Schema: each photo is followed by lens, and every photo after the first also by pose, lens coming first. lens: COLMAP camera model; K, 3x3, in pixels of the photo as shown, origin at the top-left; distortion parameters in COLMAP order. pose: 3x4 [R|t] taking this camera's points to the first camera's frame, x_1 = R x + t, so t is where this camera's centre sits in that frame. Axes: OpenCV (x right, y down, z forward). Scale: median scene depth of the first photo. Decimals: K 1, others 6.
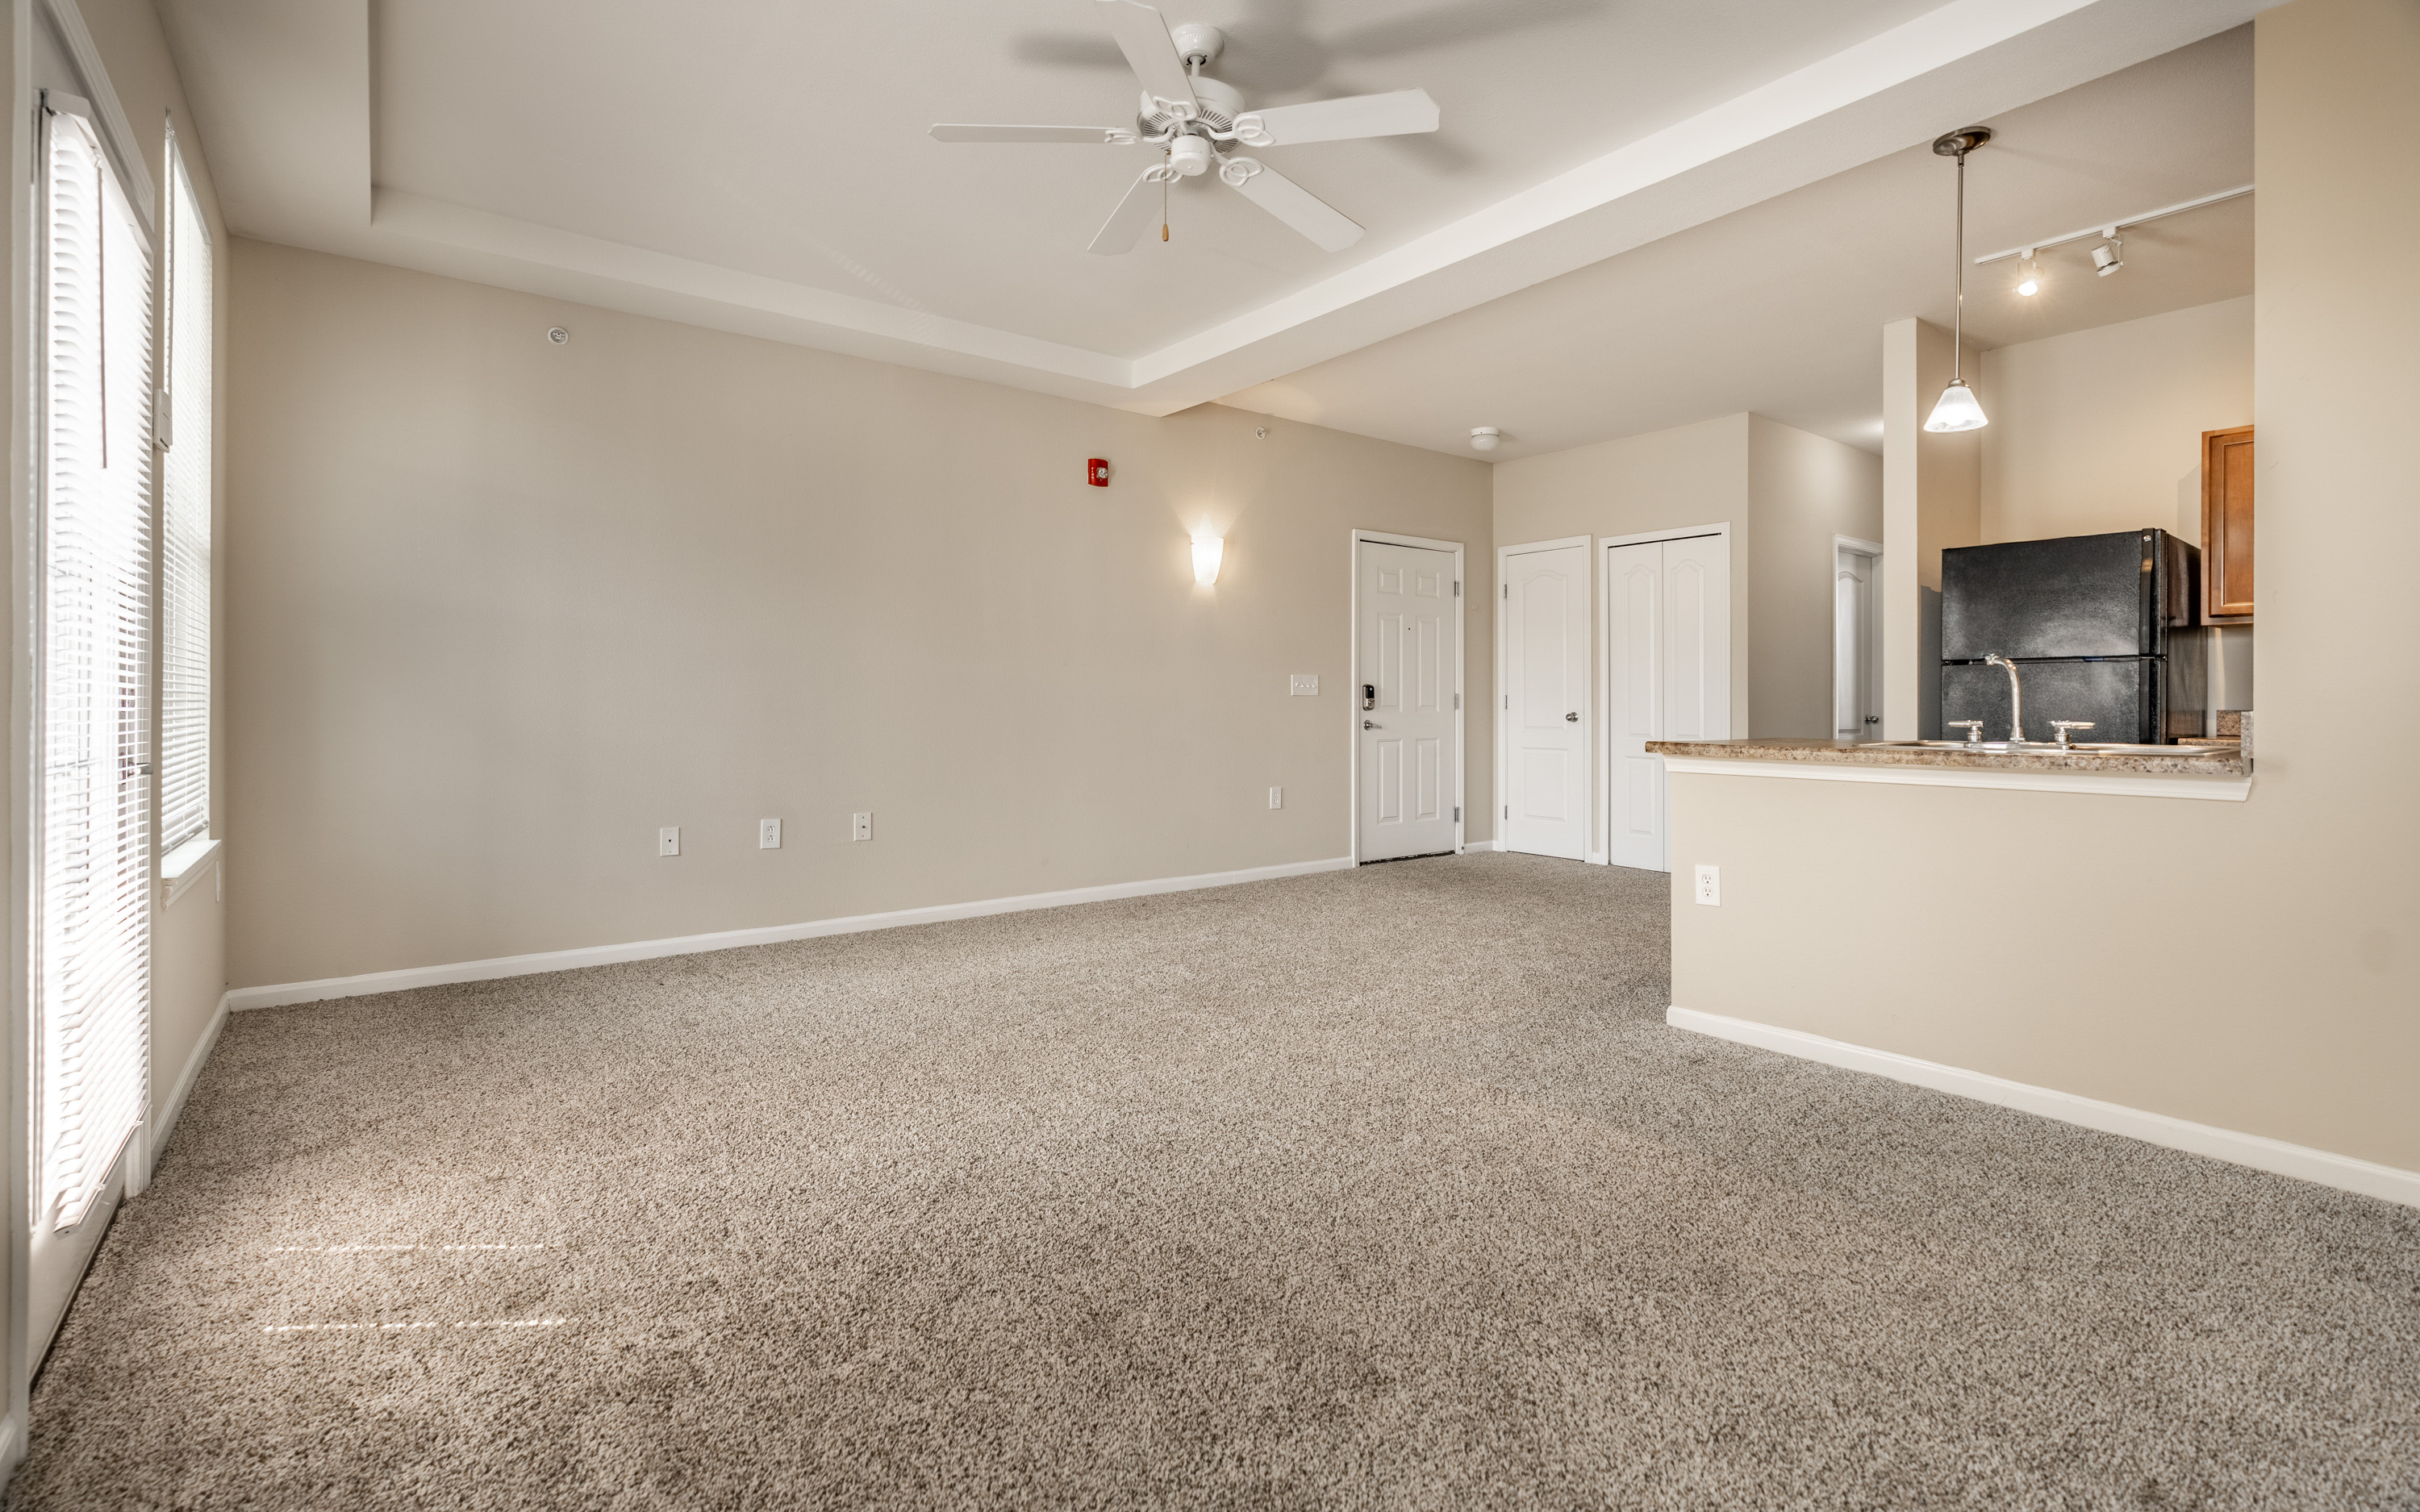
lens RADIAL K [[1100.6, 0, 1222.9], [0, 1100.6, 700.4], [0, 0, 1]] dist [0.002028, 0.000403]
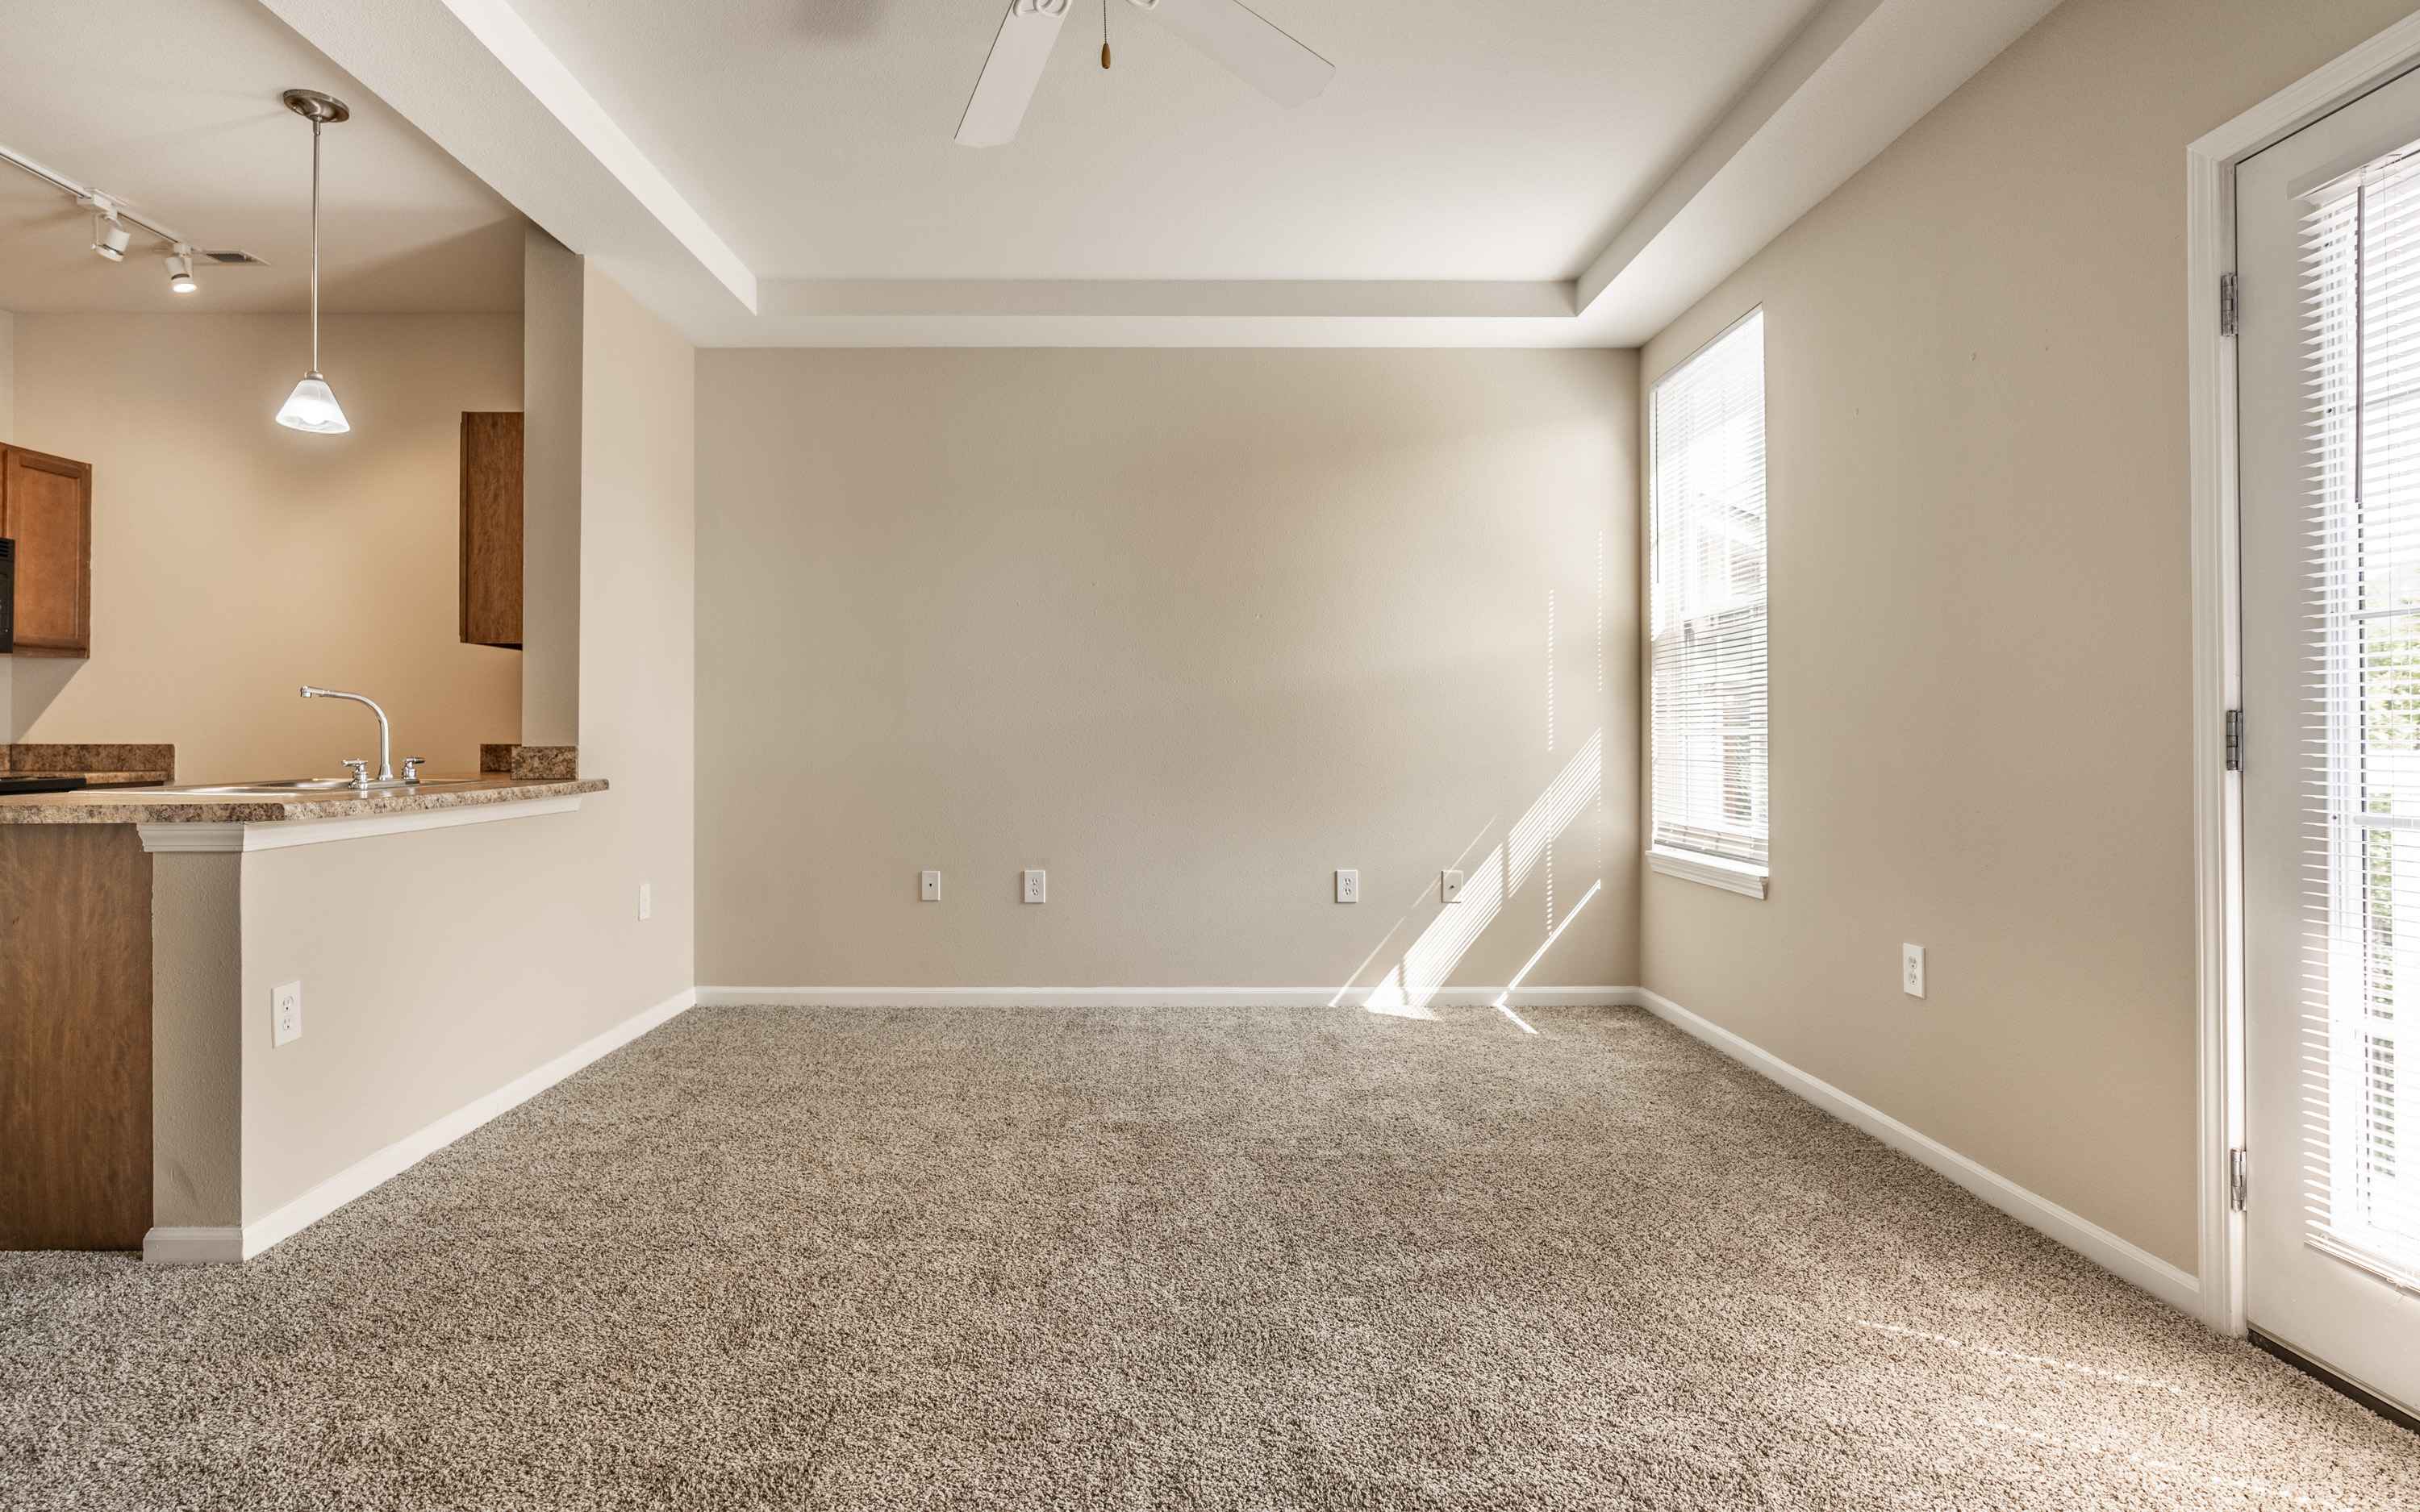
lens RADIAL K [[1211.1, 0, 1169.7], [0, 1211.1, 733.8], [0, 0, 1]] dist [-0.009332, 0.004261]
pose [[-0.788591, -0.000793, 0.614917, -0.215112], [-0.005418, 0.999969, -0.005658, -0.000628], [-0.614894, -0.007793, -0.788571, 0.618837]]
